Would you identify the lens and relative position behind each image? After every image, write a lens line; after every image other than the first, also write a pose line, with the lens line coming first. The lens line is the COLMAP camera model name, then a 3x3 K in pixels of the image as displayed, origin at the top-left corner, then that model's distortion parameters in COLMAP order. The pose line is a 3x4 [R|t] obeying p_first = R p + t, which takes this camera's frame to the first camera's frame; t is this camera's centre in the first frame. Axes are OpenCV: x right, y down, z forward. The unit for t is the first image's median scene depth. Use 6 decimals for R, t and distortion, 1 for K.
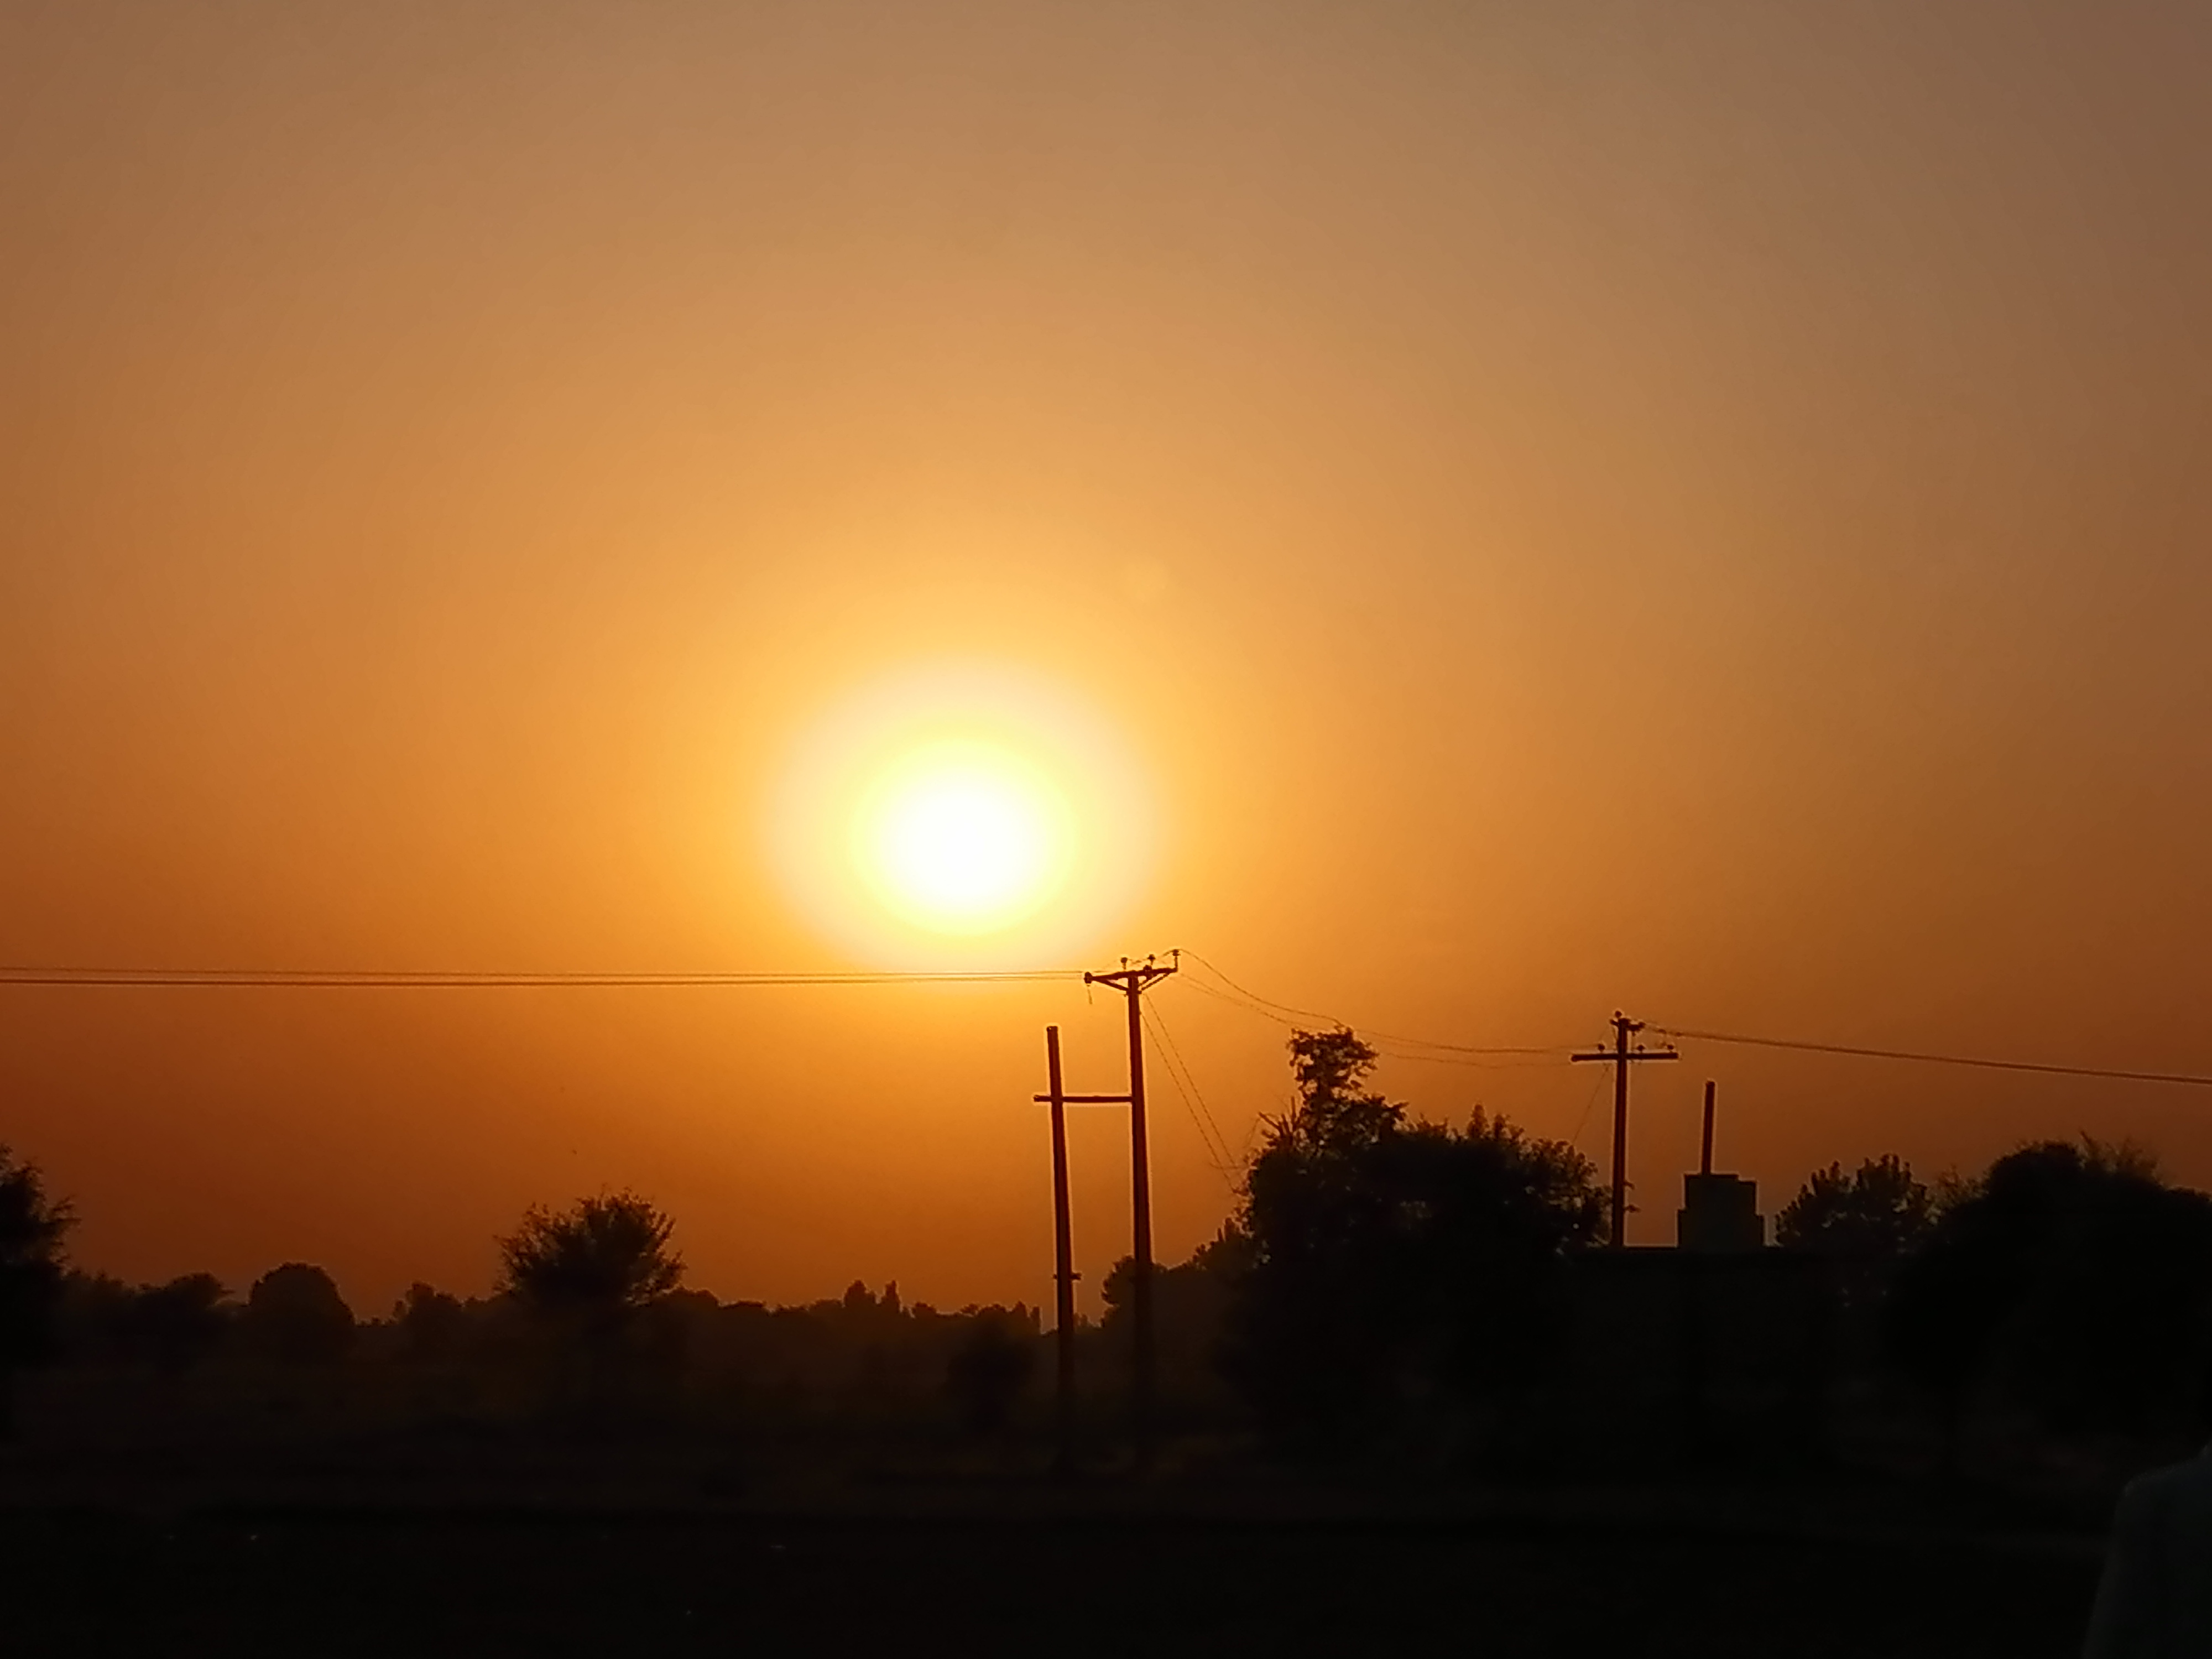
lens RADIAL K [[5321.1, 0, 1109.2], [0, 5321.1, 826.1], [0, 0, 1]] dist [0.266158, 0.000000]
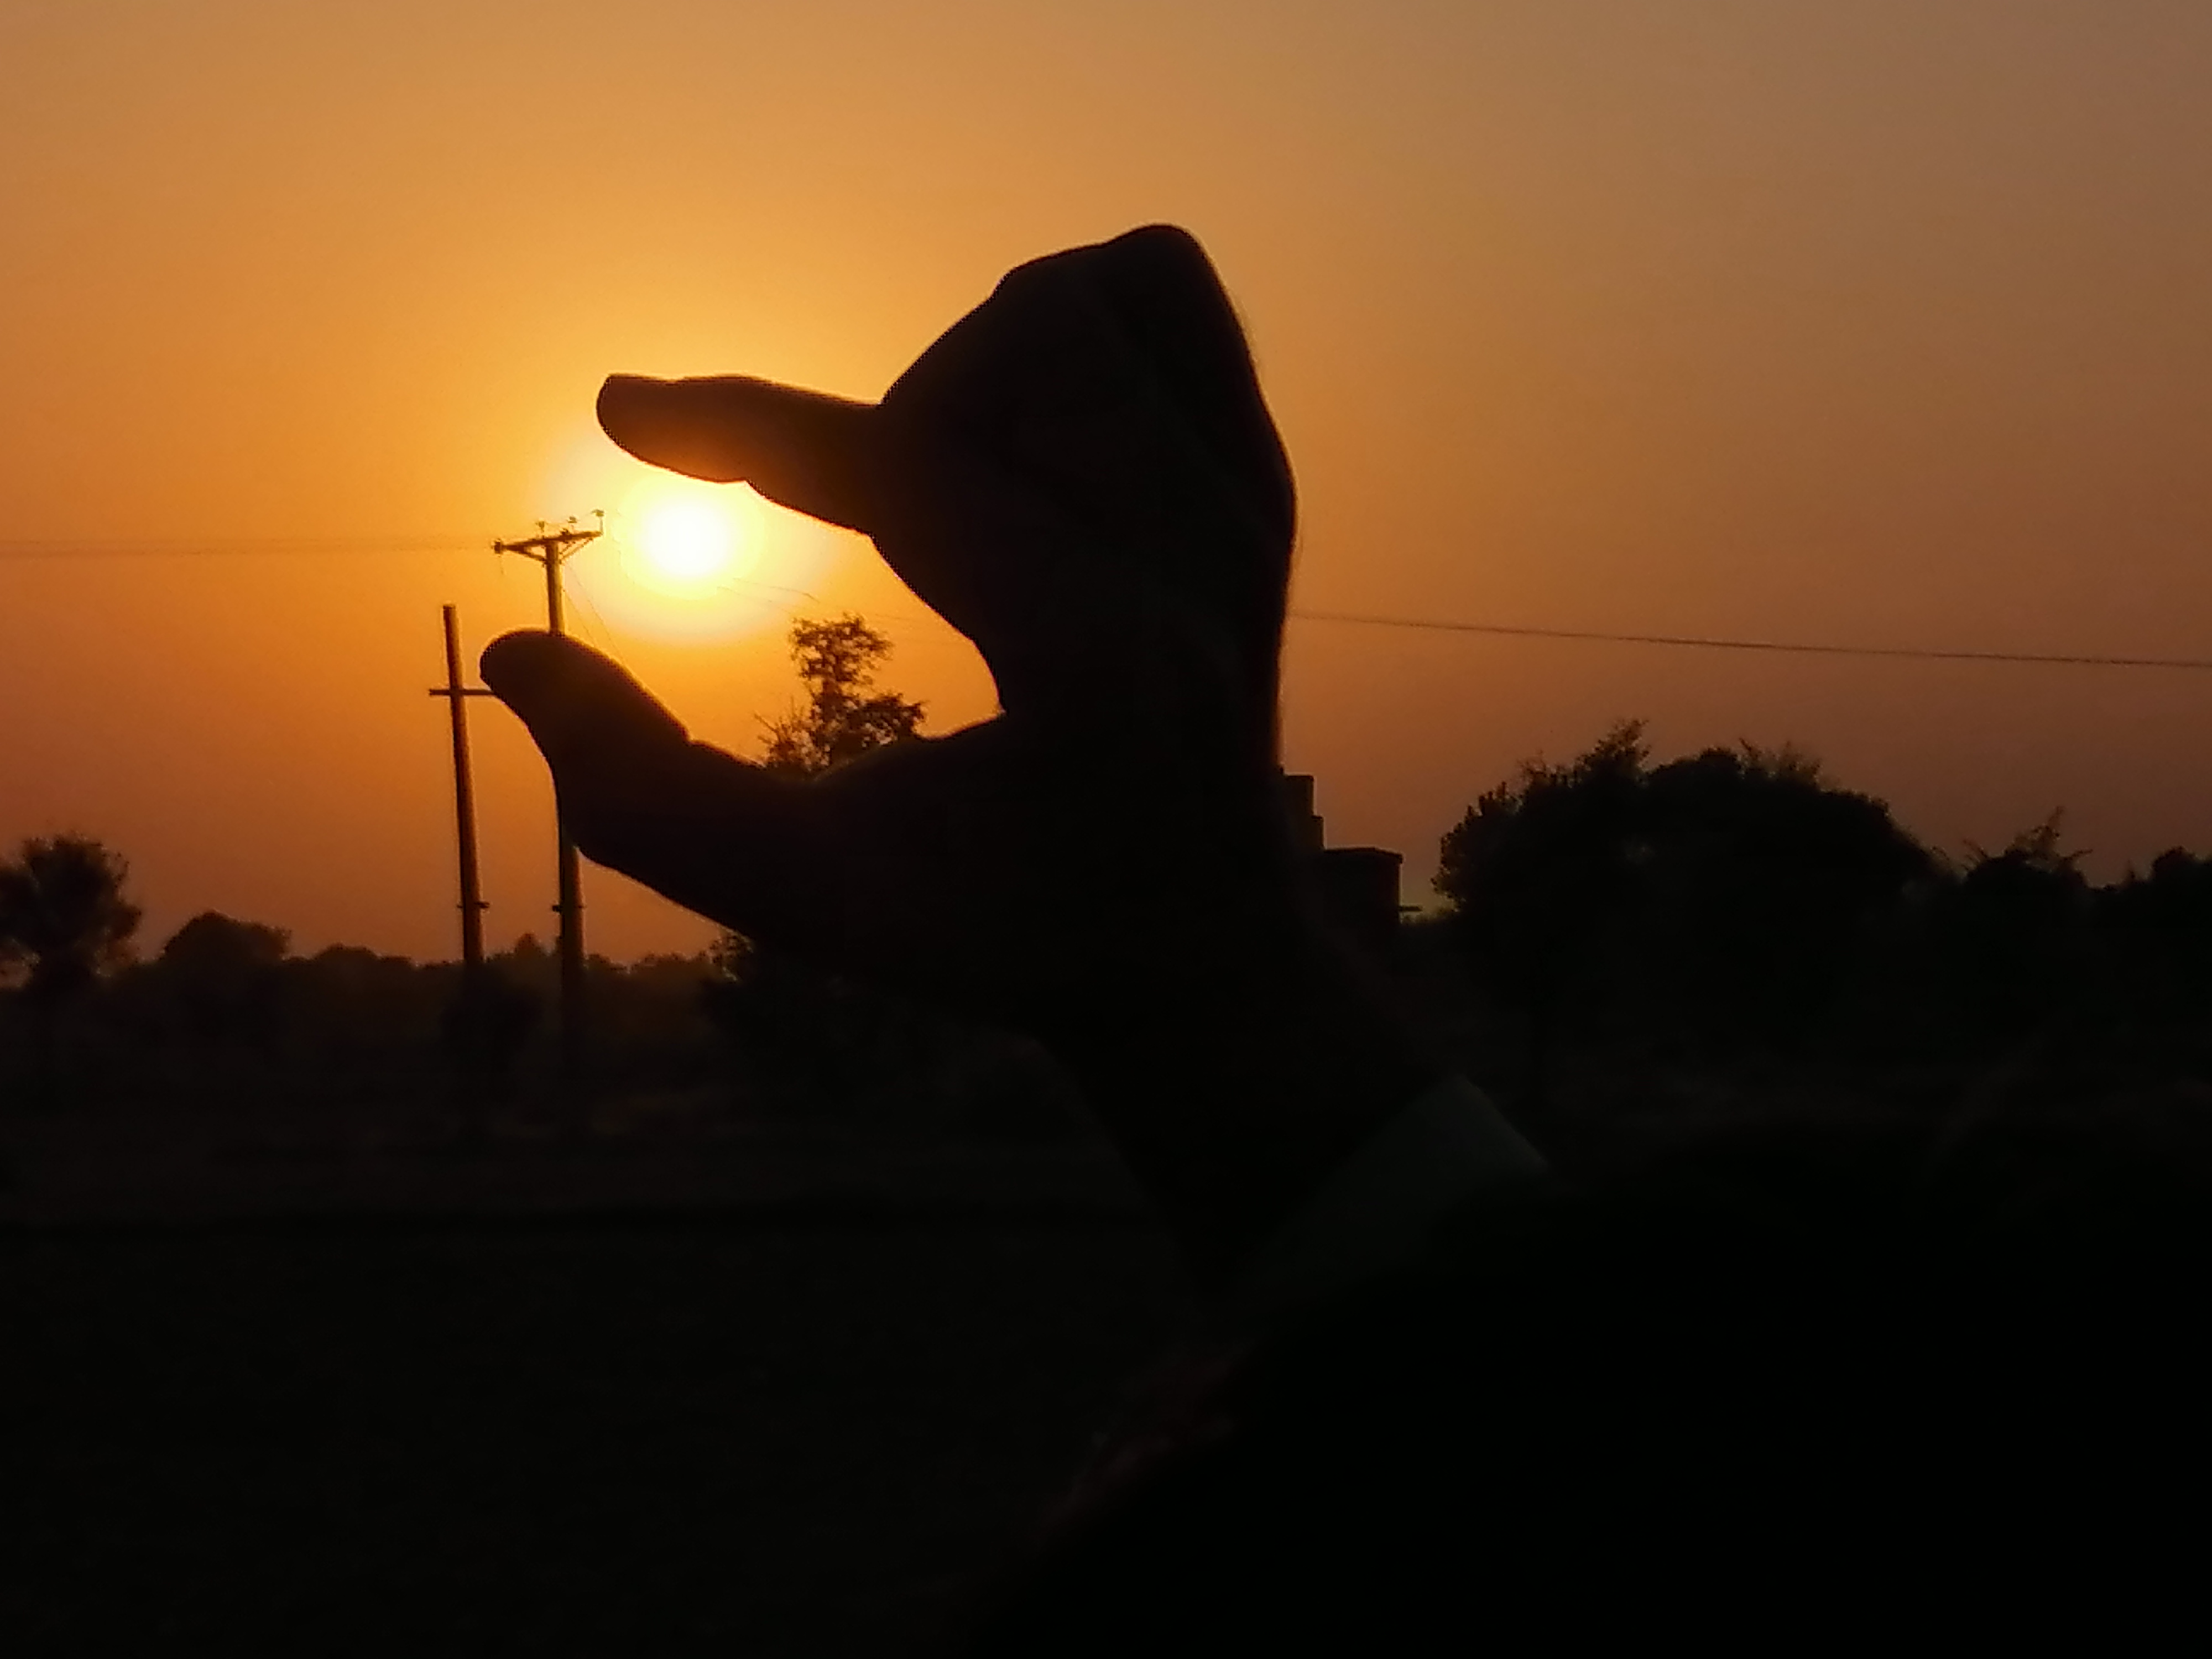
lens RADIAL K [[5321.1, 0, 1095.5], [0, 5321.1, 833.2], [0, 0, 1]] dist [0.266158, 0.000000]
pose [[0.998392, -0.022638, 0.051978, 0.037651], [0.019065, 0.997487, 0.068230, 0.015240], [-0.053392, -0.067129, 0.996315, 0.140126]]
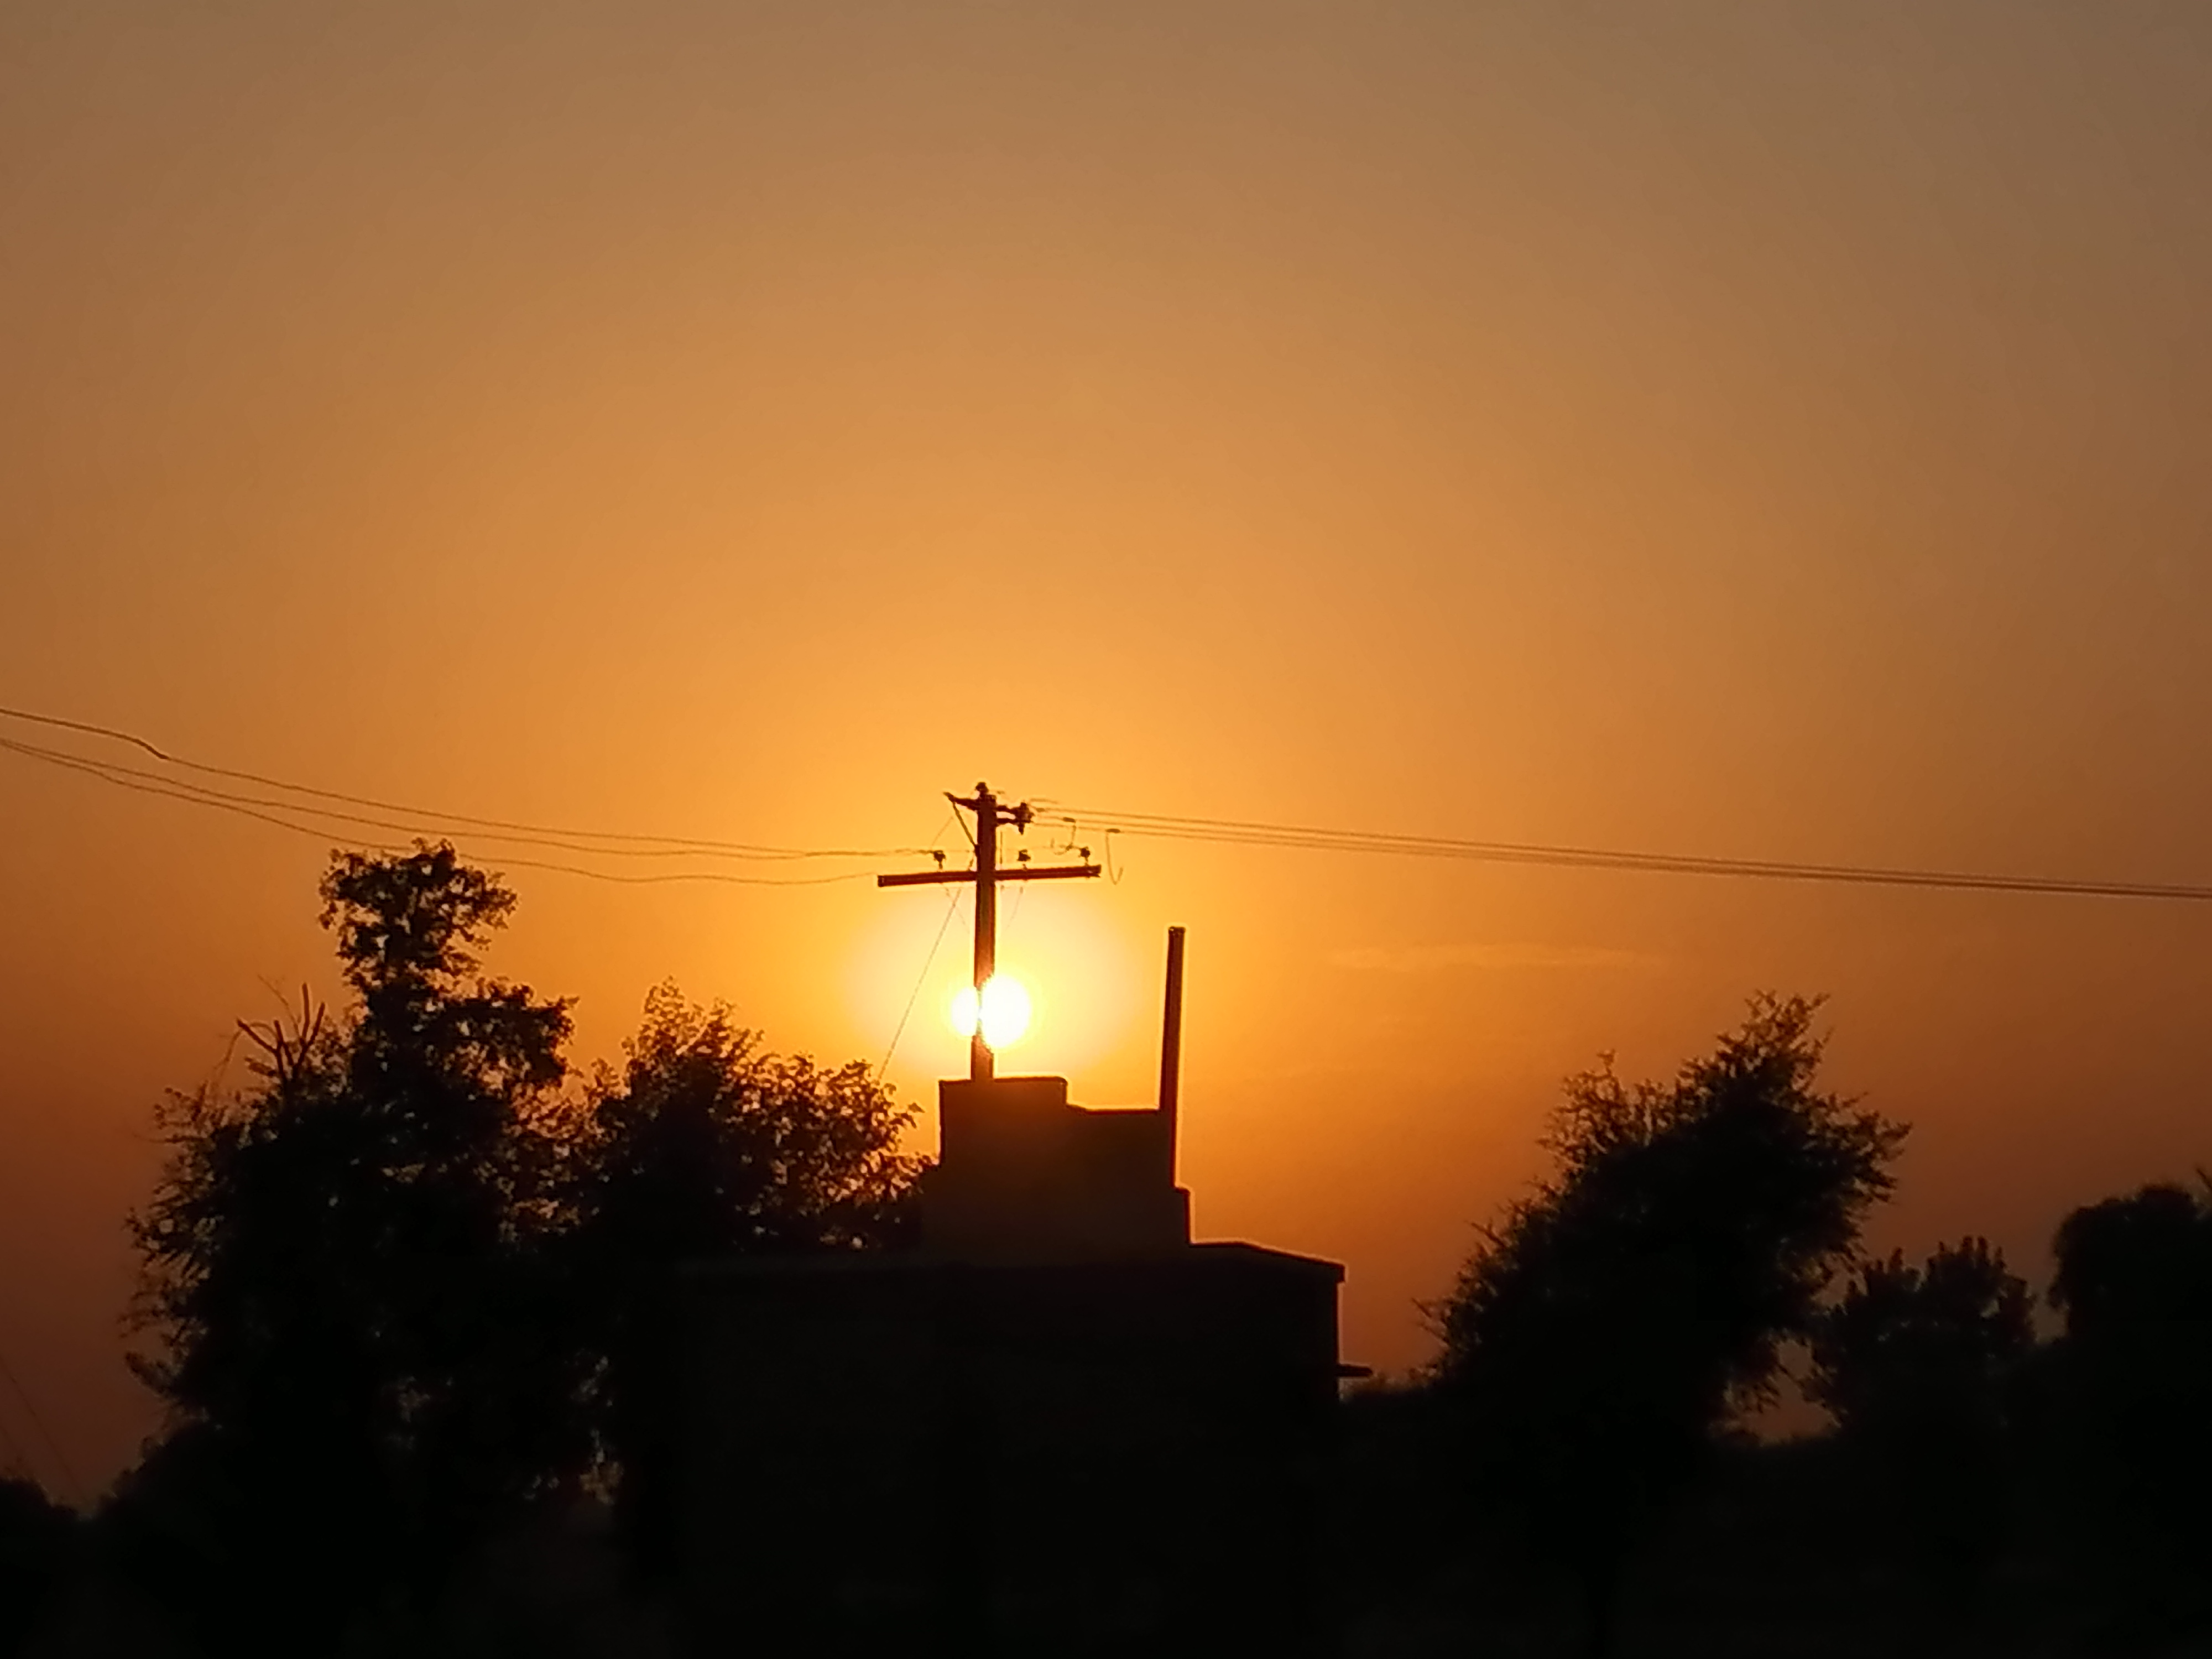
lens RADIAL K [[6538.0, 0, 1119.2], [0, 6538.0, 822.5], [0, 0, 1]] dist [0.391983, 0.000000]
pose [[0.999820, -0.018923, 0.001285, 0.103958], [0.018935, 0.999765, -0.010536, 0.043411], [-0.001085, 0.010558, 0.999944, 0.416618]]
